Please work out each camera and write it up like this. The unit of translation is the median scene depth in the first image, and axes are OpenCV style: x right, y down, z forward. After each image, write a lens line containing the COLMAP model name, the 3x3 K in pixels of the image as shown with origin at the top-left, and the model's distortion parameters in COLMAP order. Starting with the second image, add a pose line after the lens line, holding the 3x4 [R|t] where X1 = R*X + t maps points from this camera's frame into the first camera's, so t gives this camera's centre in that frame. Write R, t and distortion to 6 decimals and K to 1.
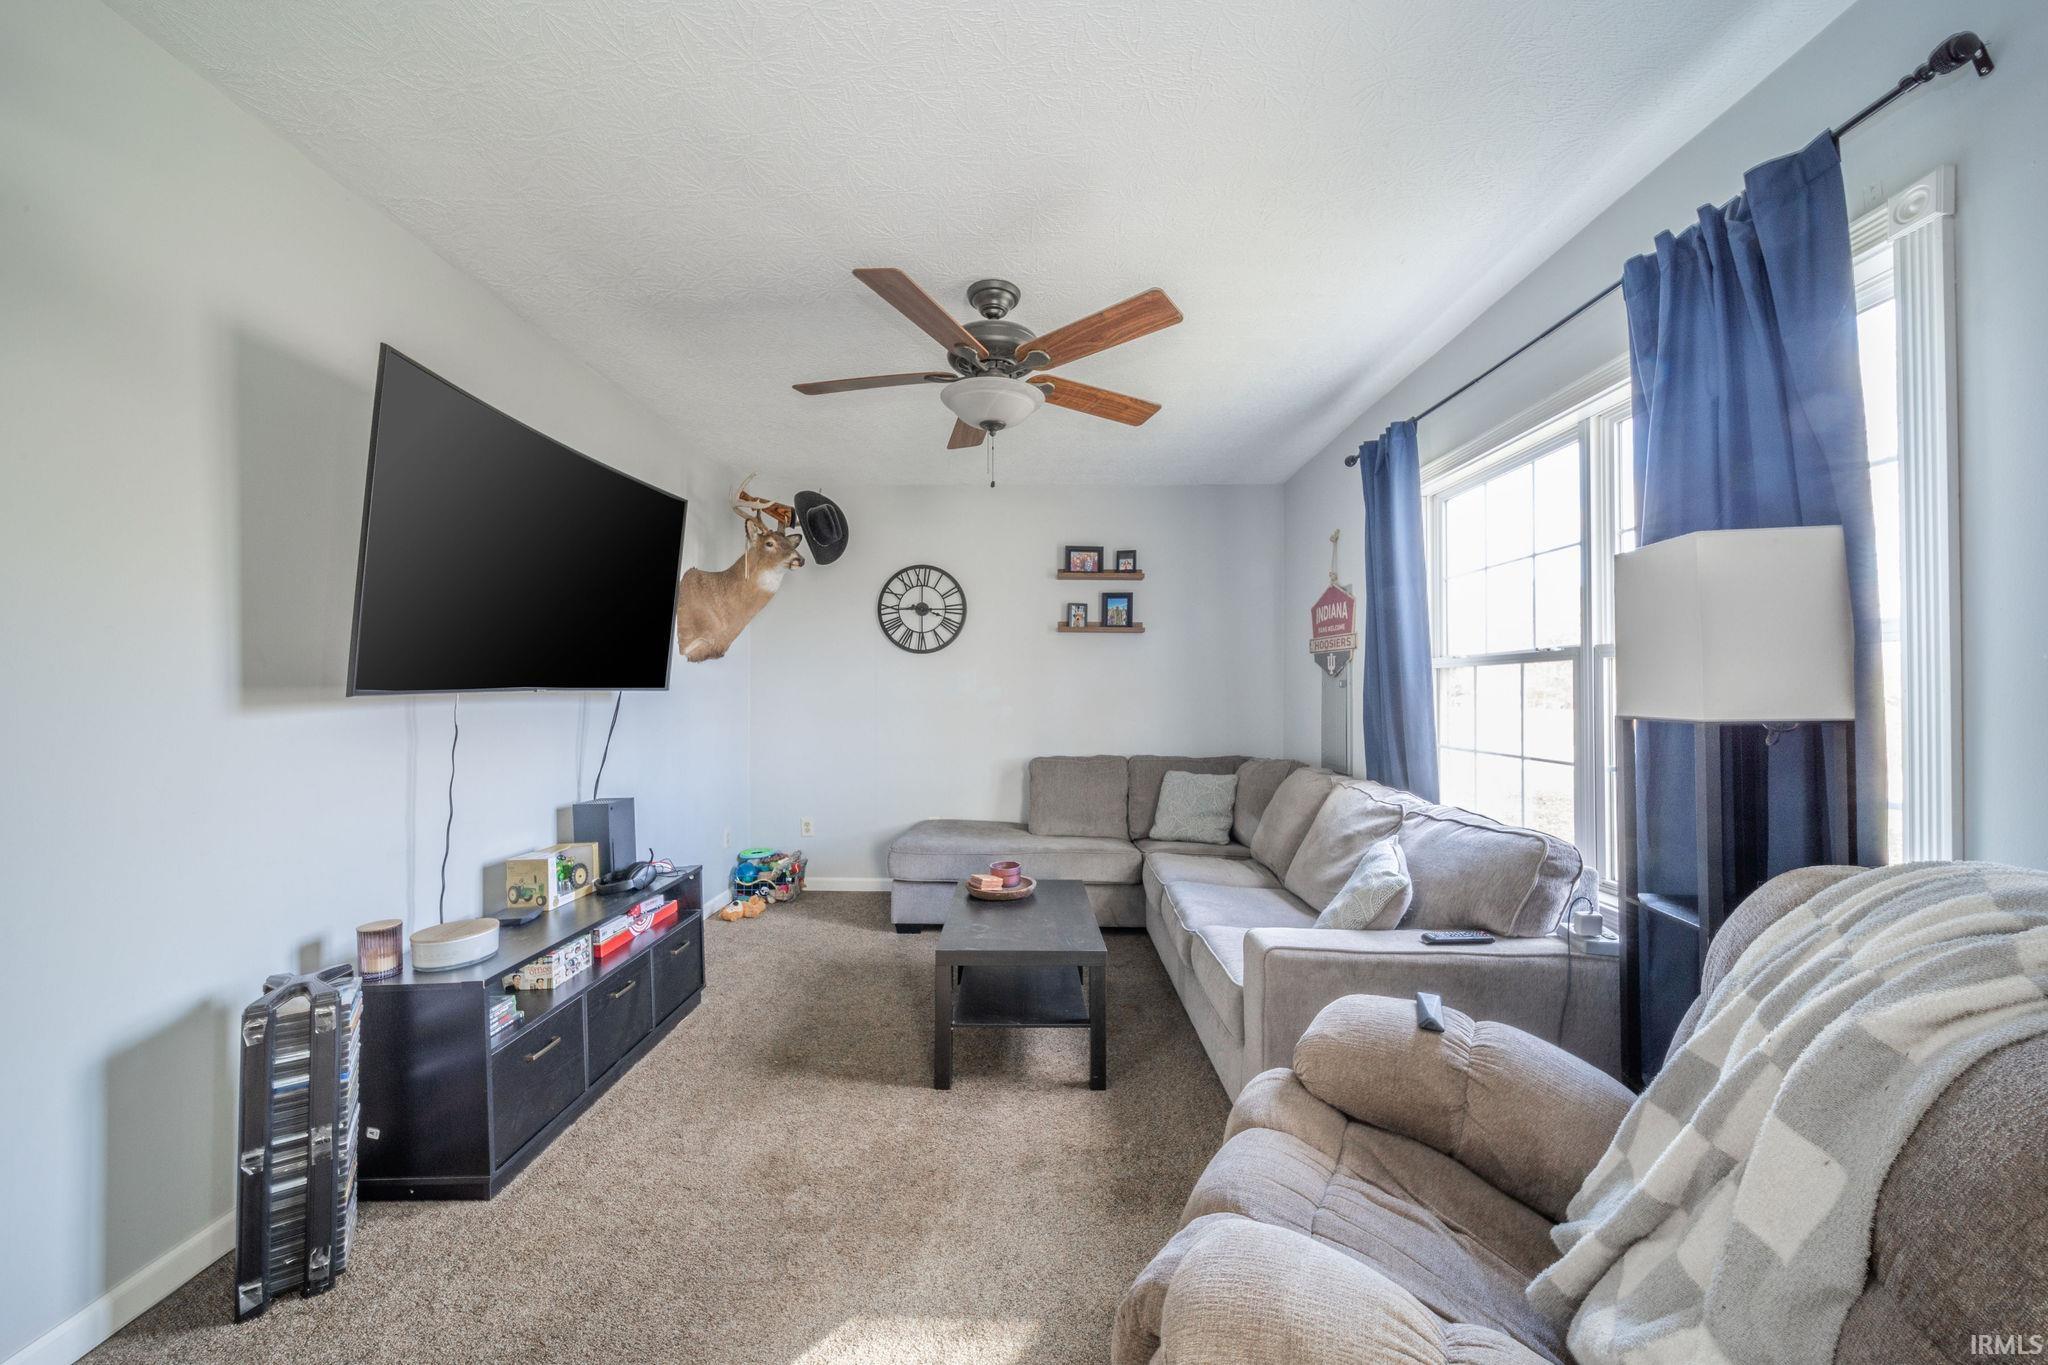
lens RADIAL K [[734.8, 0, 1044.3], [0, 734.8, 685.1], [0, 0, 1]] dist [-0.002400, -0.000448]
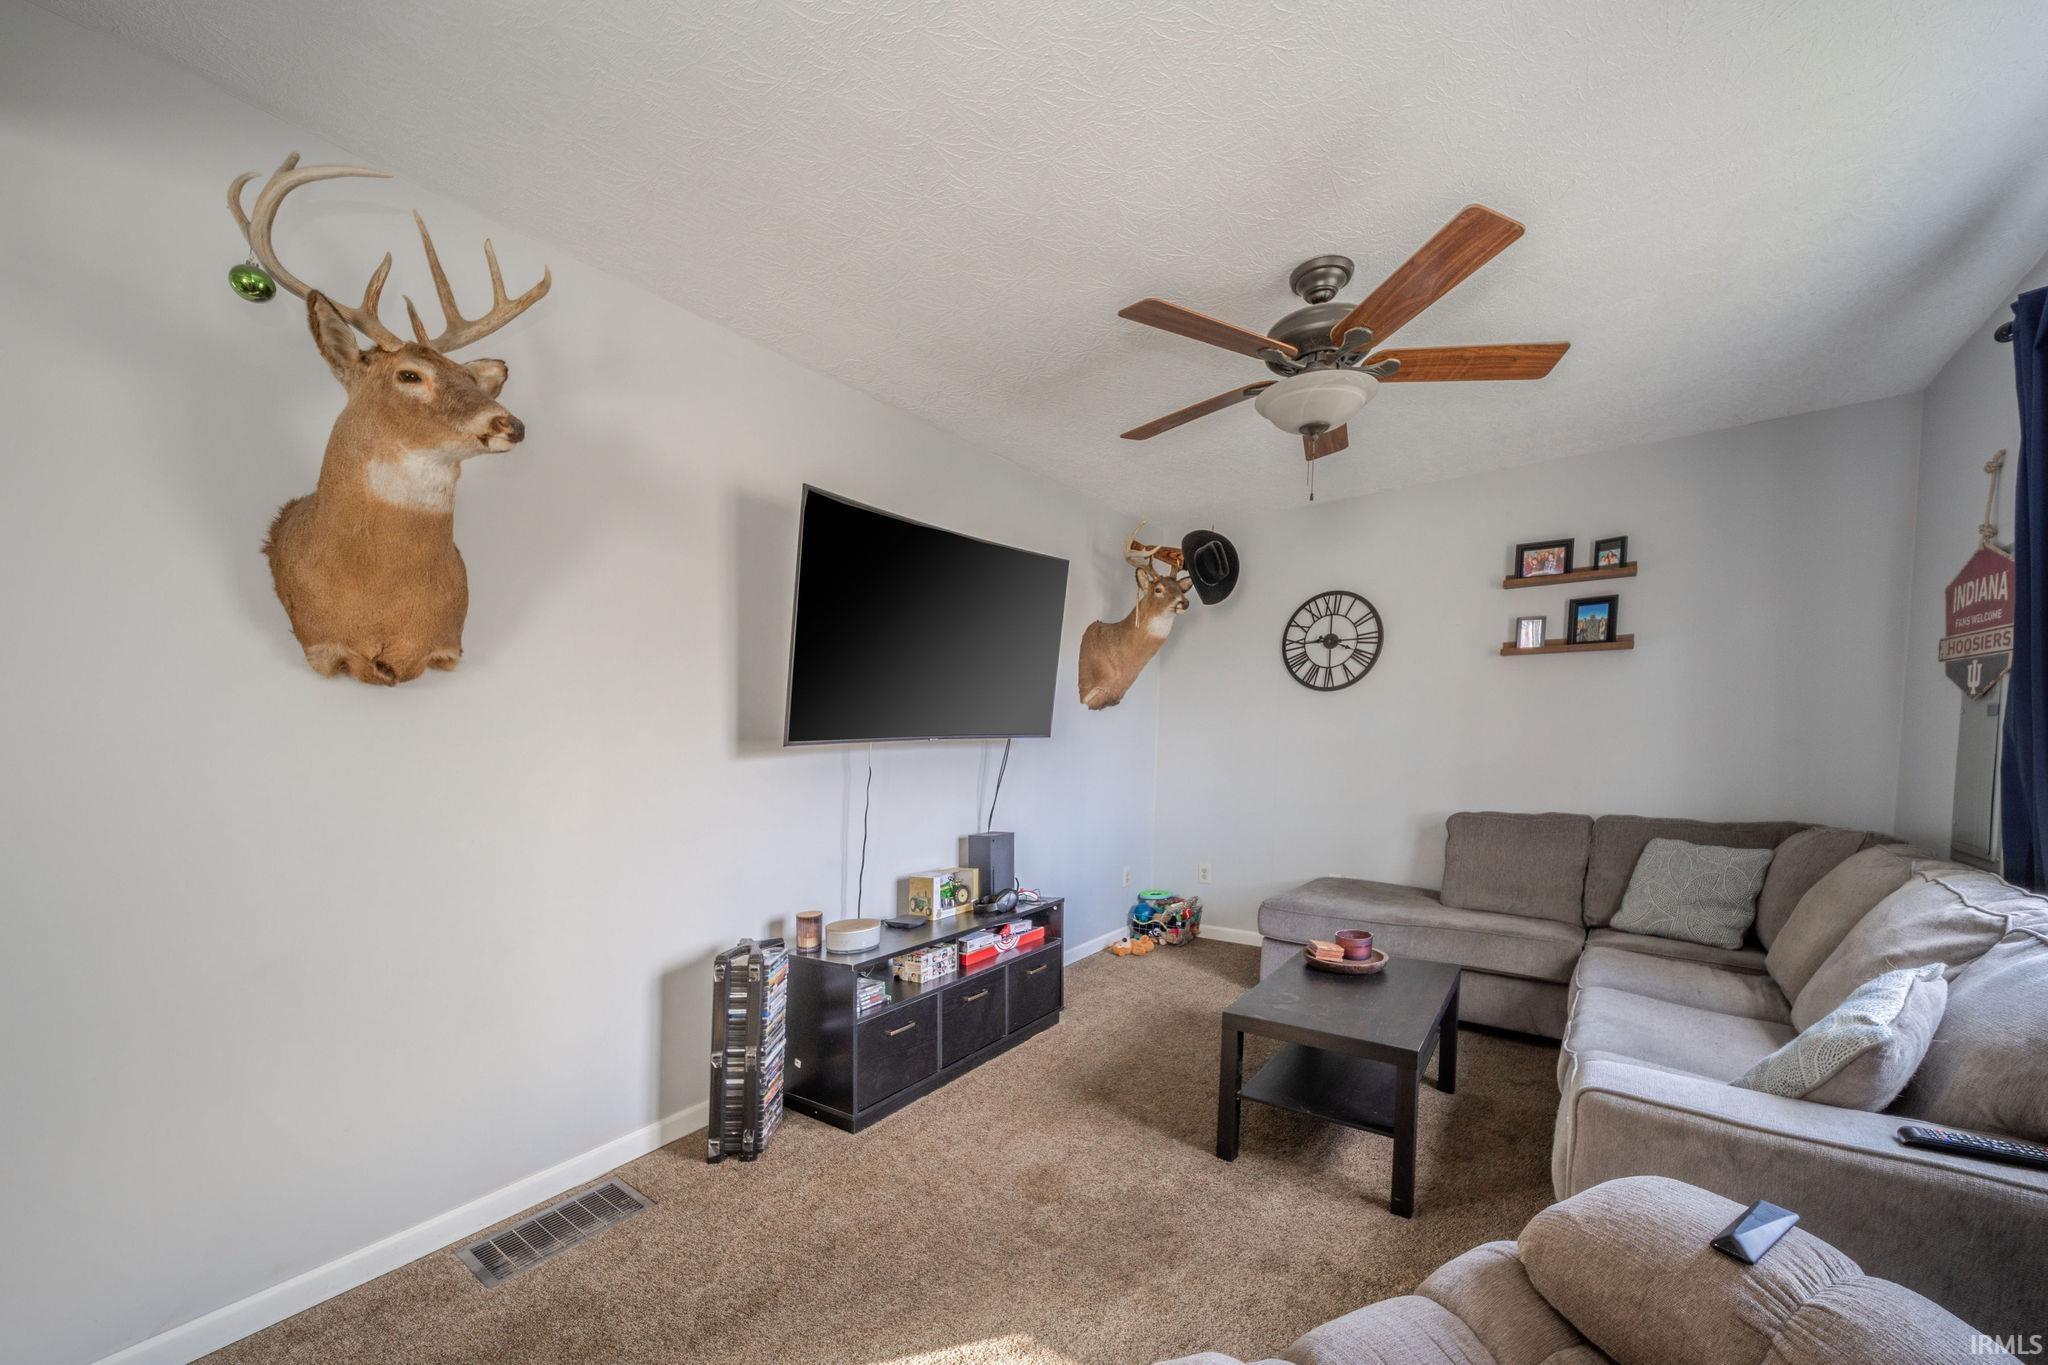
lens RADIAL K [[774.2, 0, 1028.7], [0, 774.2, 743.7], [0, 0, 1]] dist [0.000058, -0.000261]
pose [[0.818812, -0.009475, -0.573984, 0.164869], [0.021298, 0.999677, 0.013880, 0.000017], [0.573667, -0.023590, 0.818749, 0.041527]]
